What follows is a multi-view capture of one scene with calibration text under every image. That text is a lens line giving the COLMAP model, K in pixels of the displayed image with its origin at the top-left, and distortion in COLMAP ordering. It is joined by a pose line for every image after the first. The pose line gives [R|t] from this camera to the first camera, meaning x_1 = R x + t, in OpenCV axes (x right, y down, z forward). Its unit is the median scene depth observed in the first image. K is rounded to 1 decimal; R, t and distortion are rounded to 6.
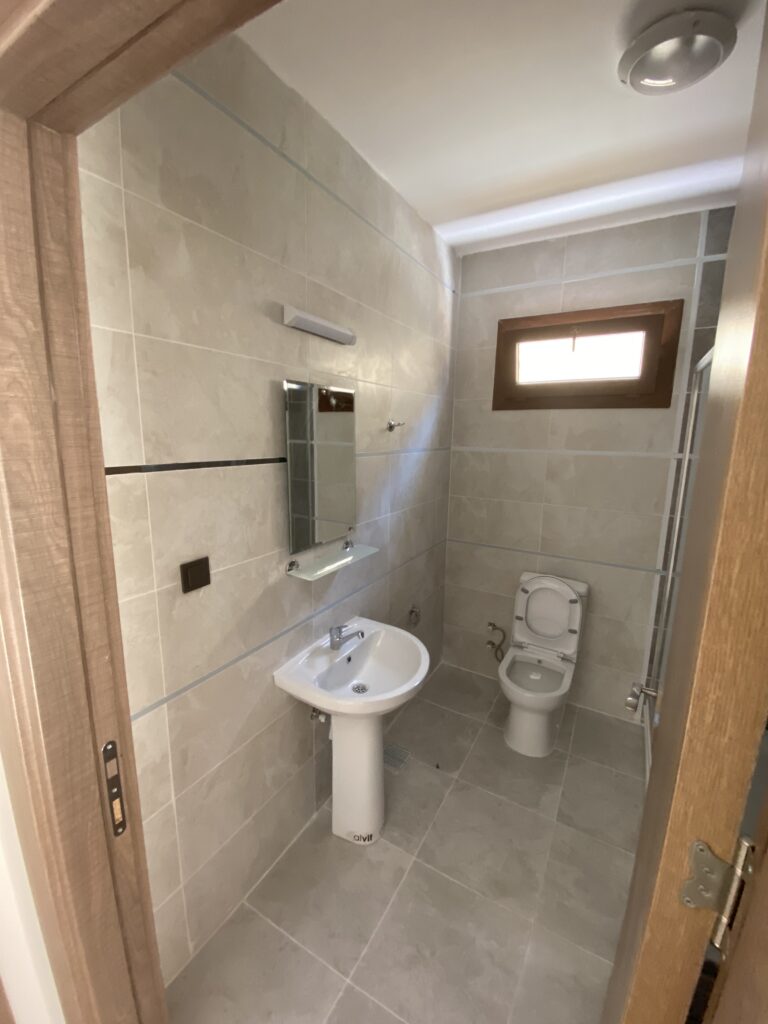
lens RADIAL K [[425.1, 0, 384.0], [0, 425.1, 512.0], [0, 0, 1]] dist [-0.000032, -0.000437]
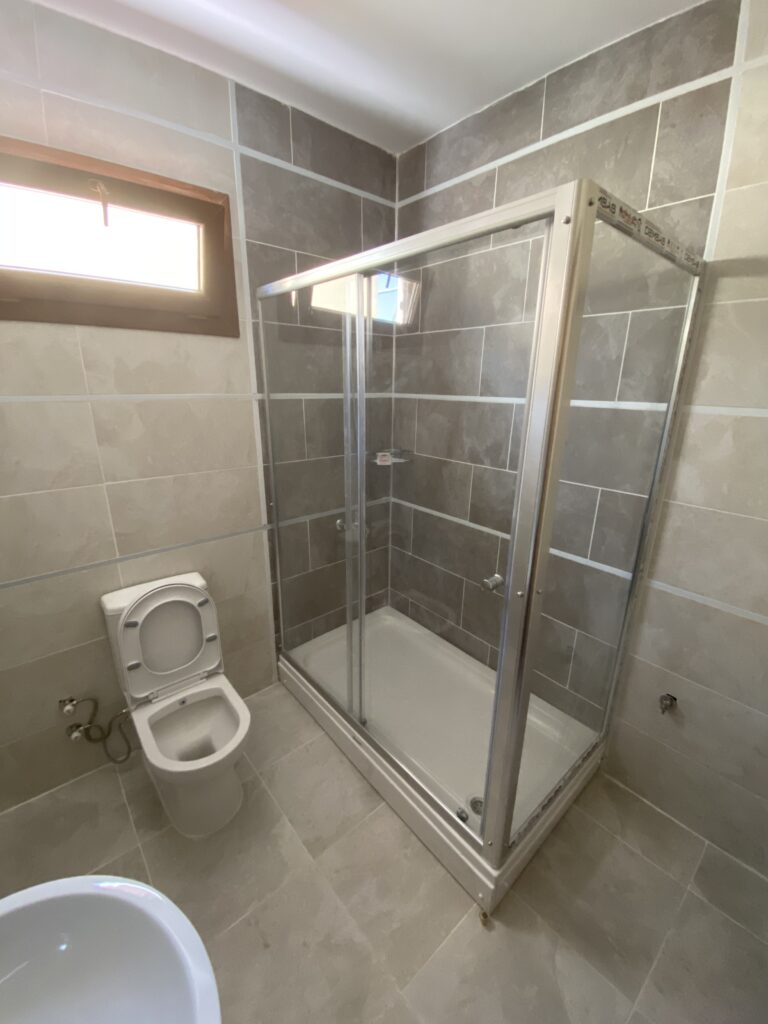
lens RADIAL K [[425.8, 0, 384.4], [0, 425.8, 502.3], [0, 0, 1]] dist [-0.000425, -0.011816]
pose [[0.316535, -0.290746, 0.902924, -0.074320], [0.166586, 0.954114, 0.248830, -0.091654], [-0.933839, 0.071651, 0.350445, 0.443356]]
